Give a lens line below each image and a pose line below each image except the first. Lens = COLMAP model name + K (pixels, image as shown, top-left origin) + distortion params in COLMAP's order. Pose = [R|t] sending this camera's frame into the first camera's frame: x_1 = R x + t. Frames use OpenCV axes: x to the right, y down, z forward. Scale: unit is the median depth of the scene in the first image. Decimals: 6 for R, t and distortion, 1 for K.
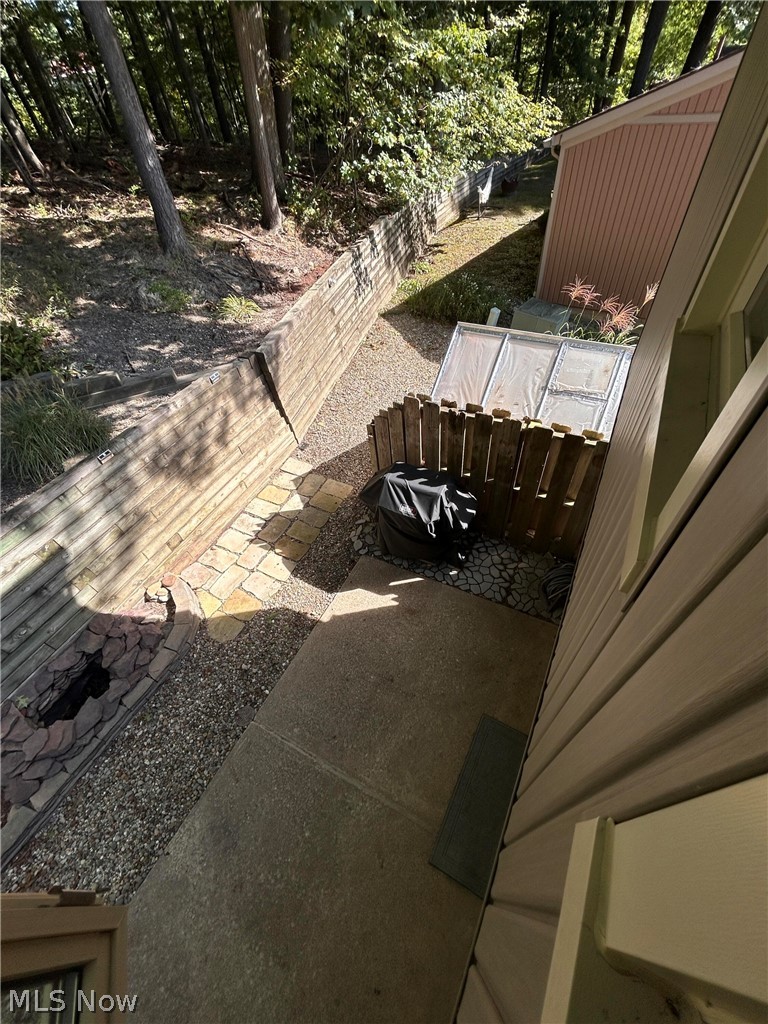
lens RADIAL K [[410.6, 0, 386.4], [0, 410.6, 514.4], [0, 0, 1]] dist [-0.001058, 0.000671]
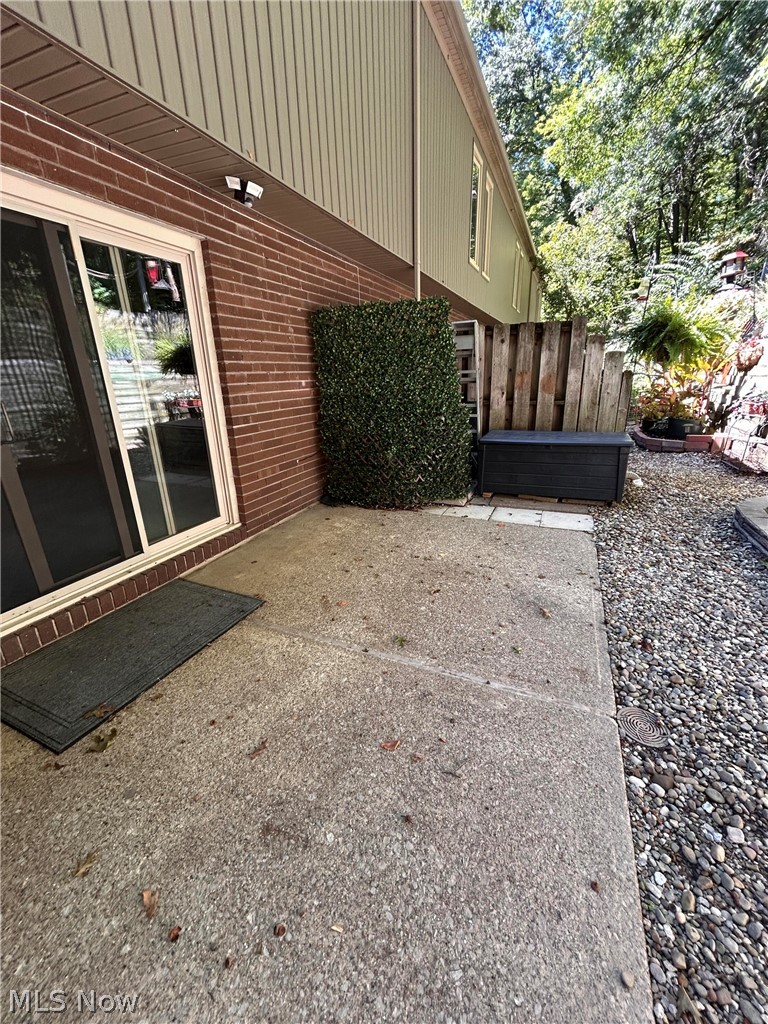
lens RADIAL K [[410.6, 0, 386.4], [0, 410.6, 514.4], [0, 0, 1]] dist [-0.001058, 0.000671]
pose [[-0.990465, 0.131883, -0.039829, -0.110725], [0.014106, 0.384668, 0.922947, 0.023942], [0.137042, 0.913585, -0.382861, 1.037289]]
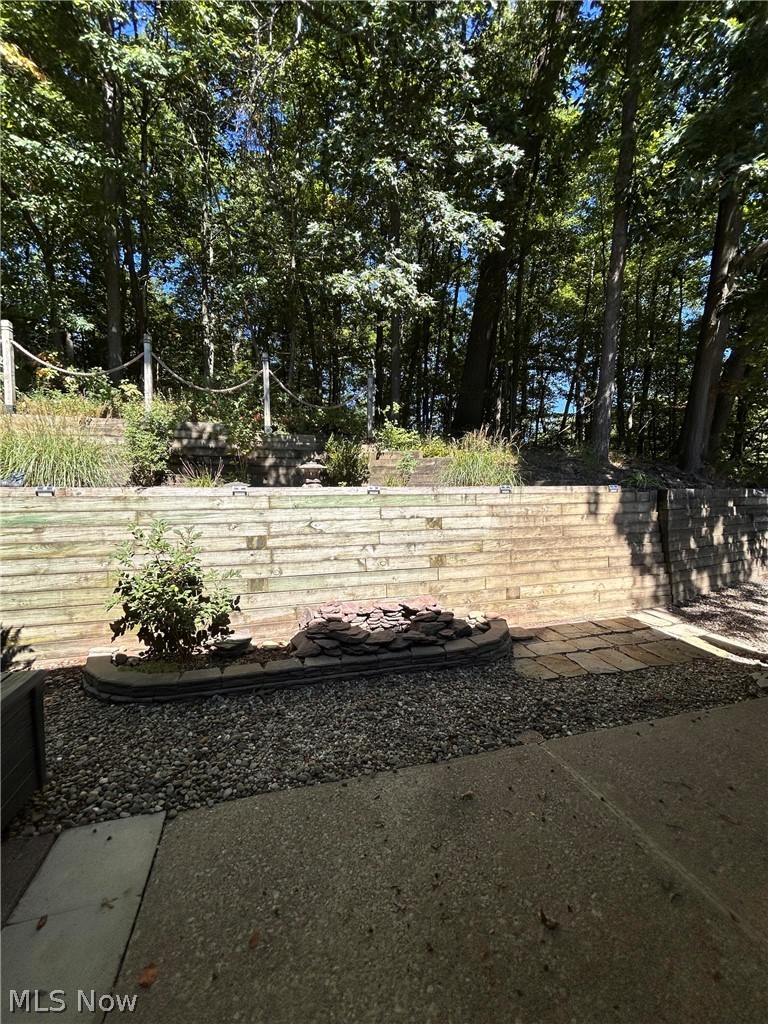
lens RADIAL K [[412.0, 0, 386.9], [0, 412.0, 514.2], [0, 0, 1]] dist [0.001256, 0.000436]
pose [[0.689230, 0.122341, -0.714139, -0.071133], [-0.575102, 0.691892, -0.436513, 0.750021], [0.440704, 0.711561, 0.547231, 0.292420]]
